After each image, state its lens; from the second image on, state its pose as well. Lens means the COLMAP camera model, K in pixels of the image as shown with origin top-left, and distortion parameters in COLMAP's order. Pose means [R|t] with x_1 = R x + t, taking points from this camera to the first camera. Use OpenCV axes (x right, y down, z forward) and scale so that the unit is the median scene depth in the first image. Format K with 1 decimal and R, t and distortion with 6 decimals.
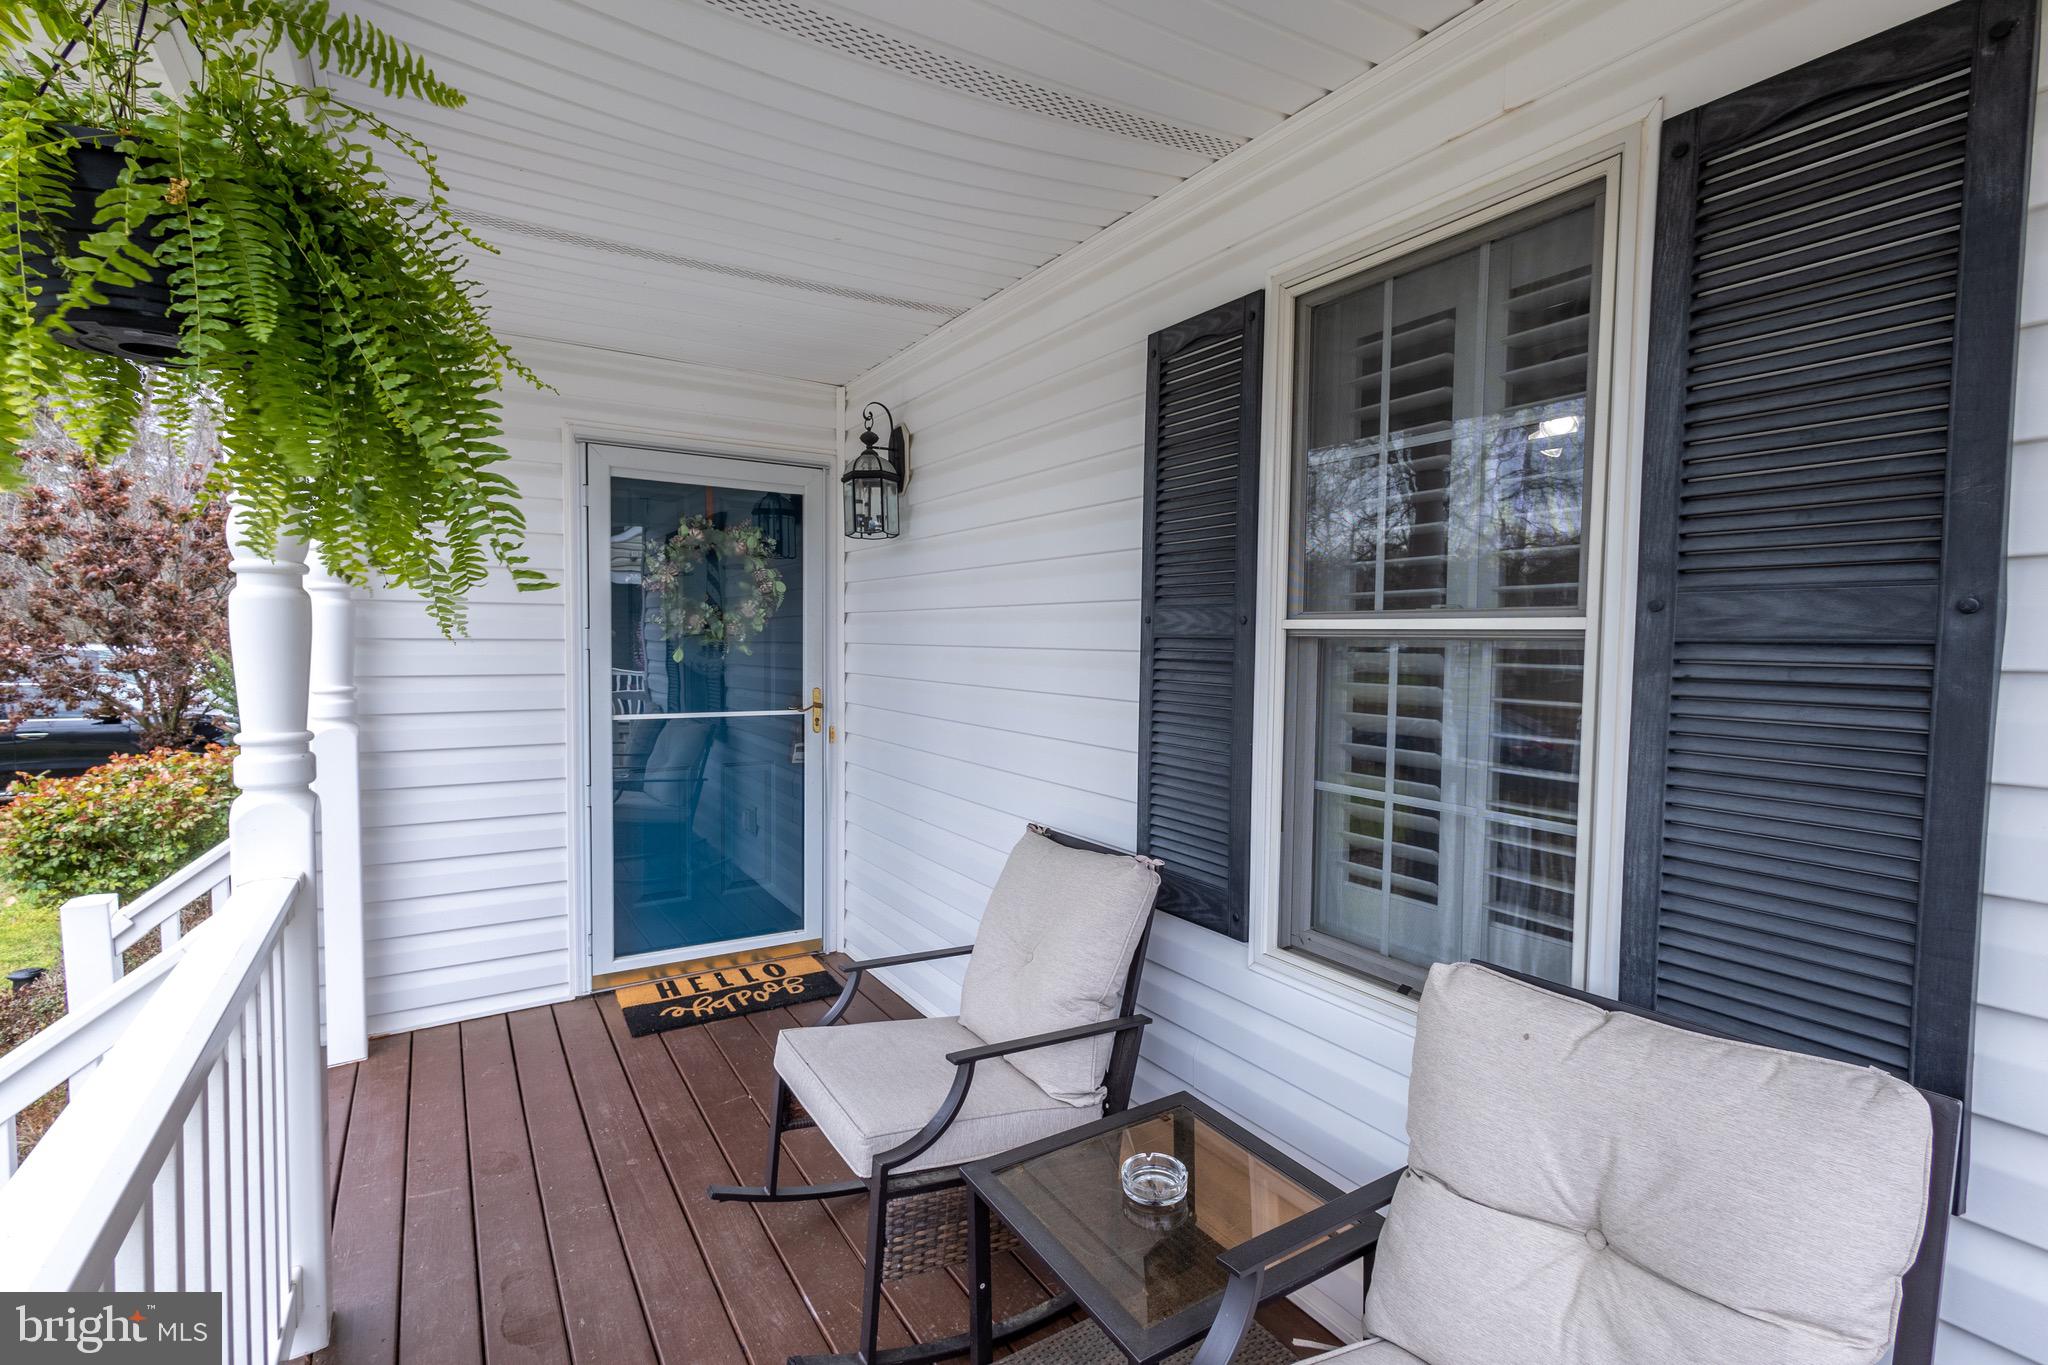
lens RADIAL K [[935.6, 0, 1019.9], [0, 935.6, 674.6], [0, 0, 1]] dist [0.004752, -0.000074]
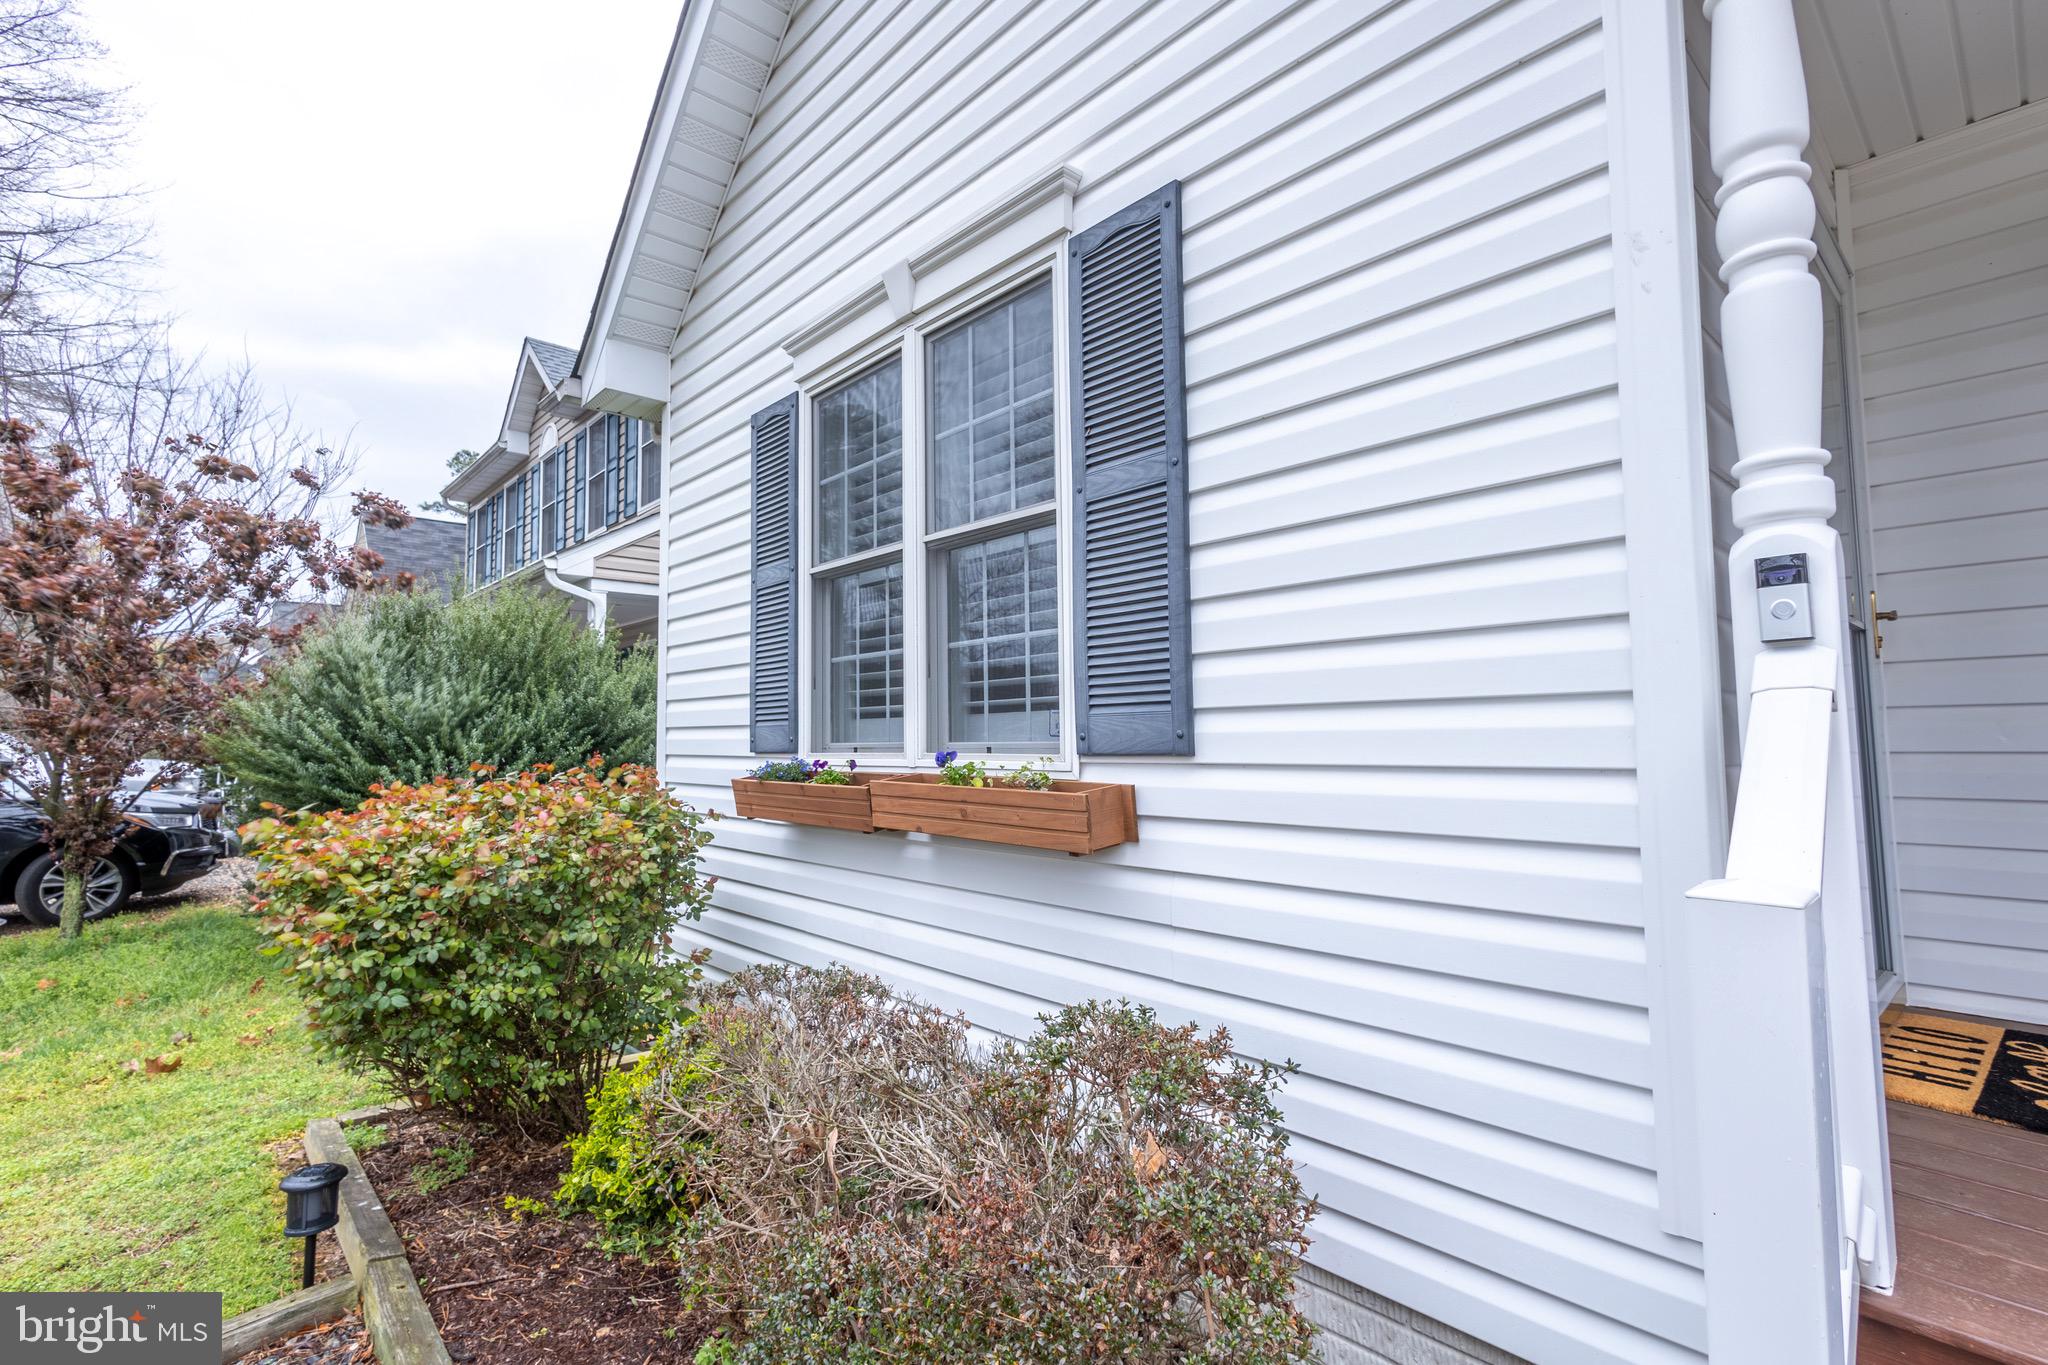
lens RADIAL K [[935.6, 0, 1019.9], [0, 935.6, 674.6], [0, 0, 1]] dist [0.004752, -0.000074]
pose [[0.983732, -0.007536, 0.179486, -1.113268], [0.027750, 0.993502, -0.110379, 0.153313], [-0.177488, 0.113565, 0.977549, 0.552540]]
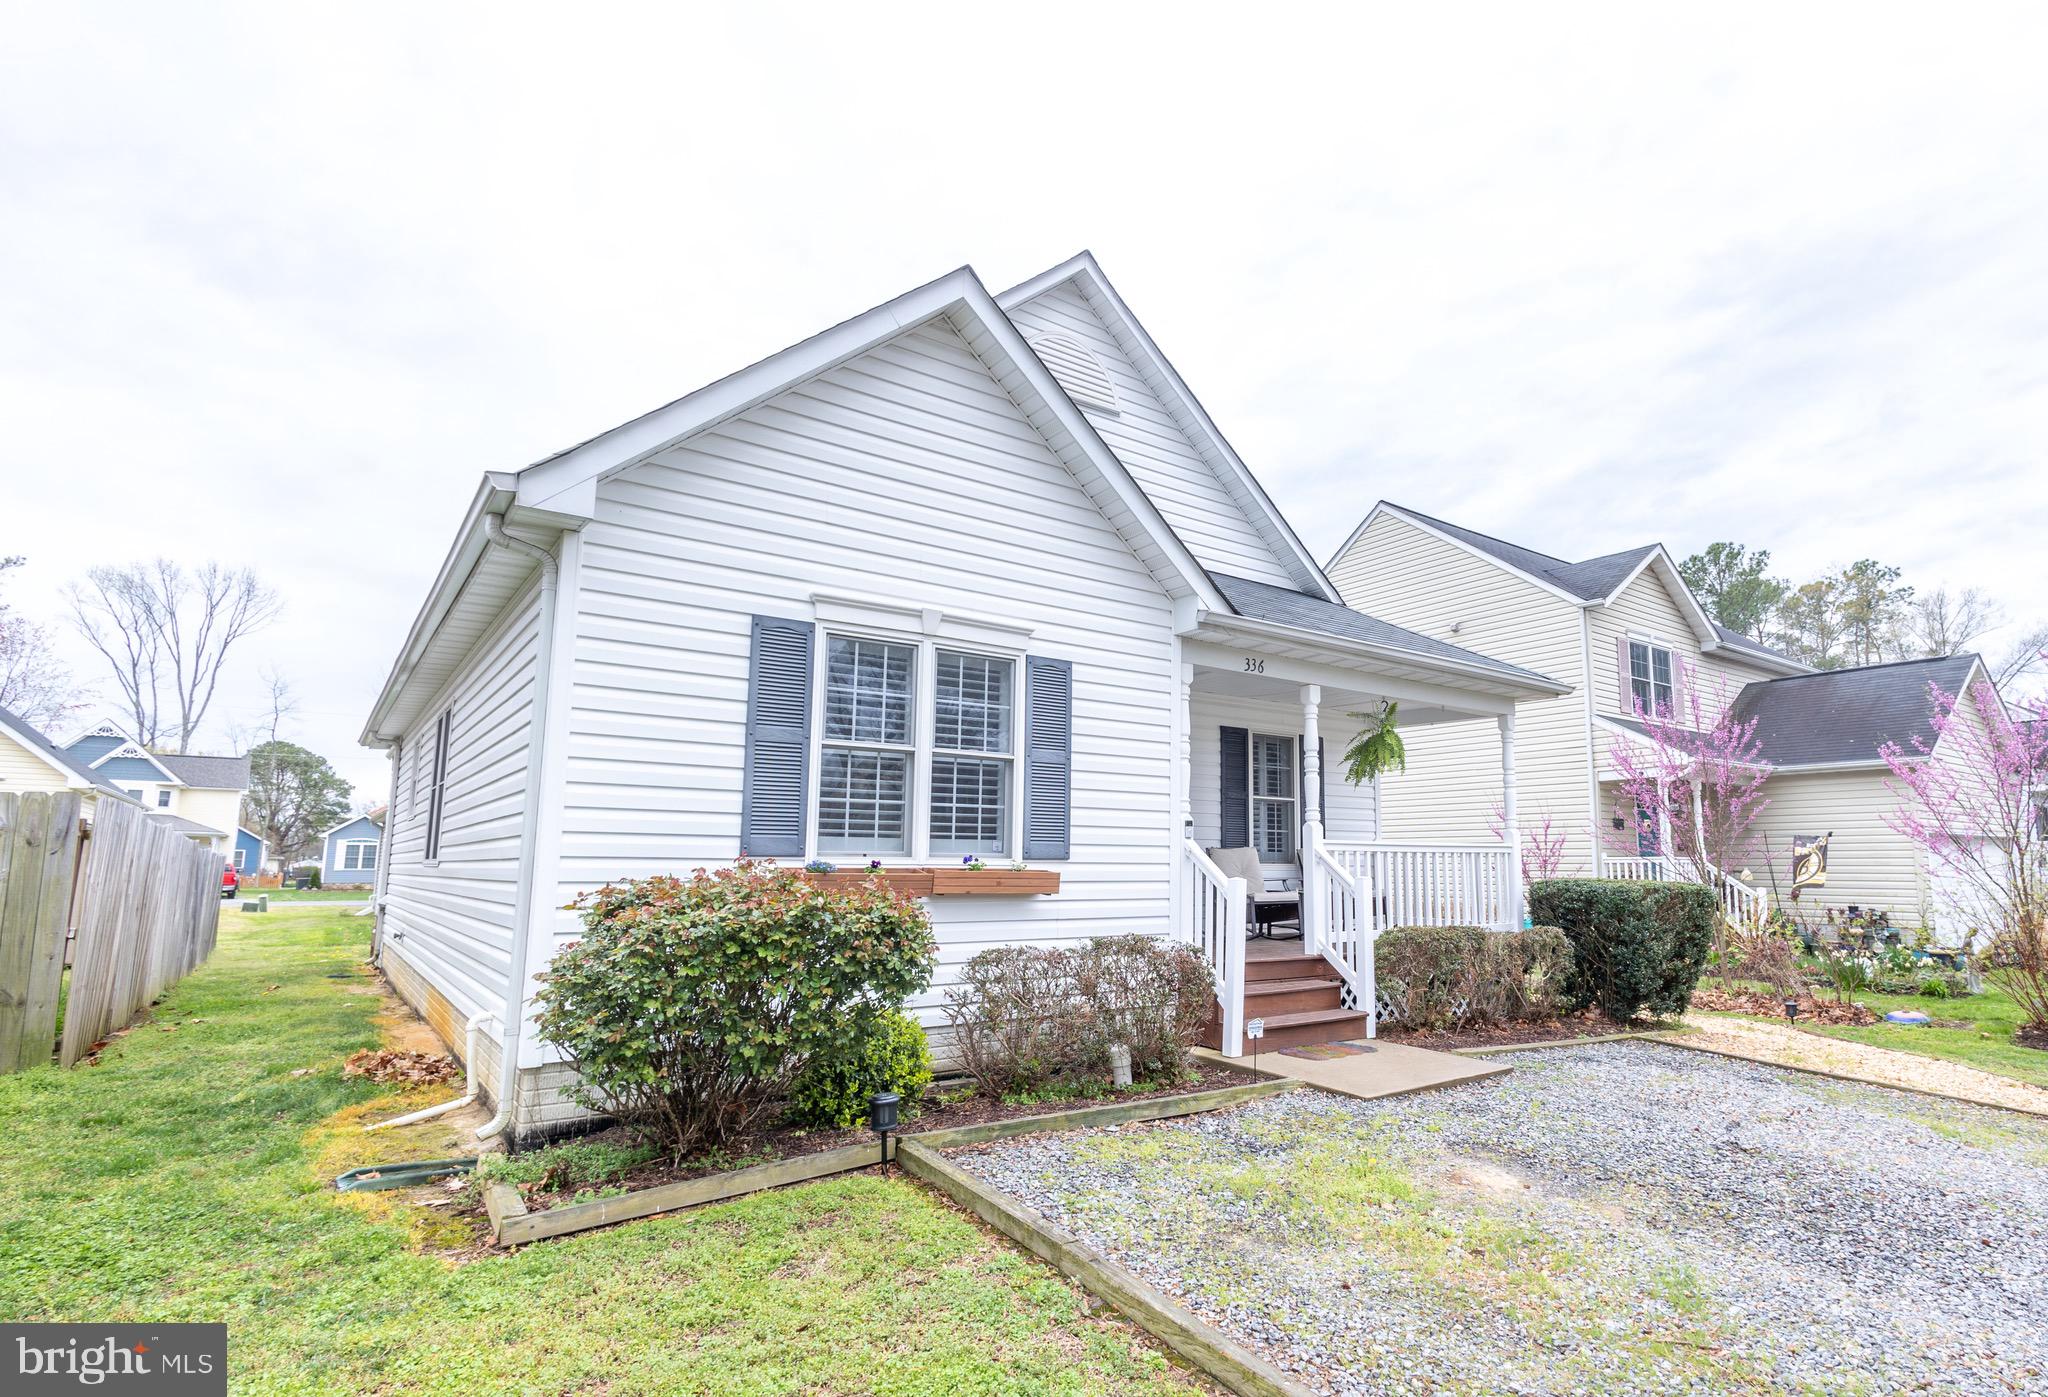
lens RADIAL K [[1104.7, 0, 1024.0], [0, 1104.7, 698.5], [0, 0, 1]] dist [0.000393, 0.000014]
pose [[-0.014222, 0.133247, 0.990981, -3.344639], [0.030512, 0.990677, -0.132768, 0.108328], [-0.999433, 0.028349, -0.018155, 1.359406]]
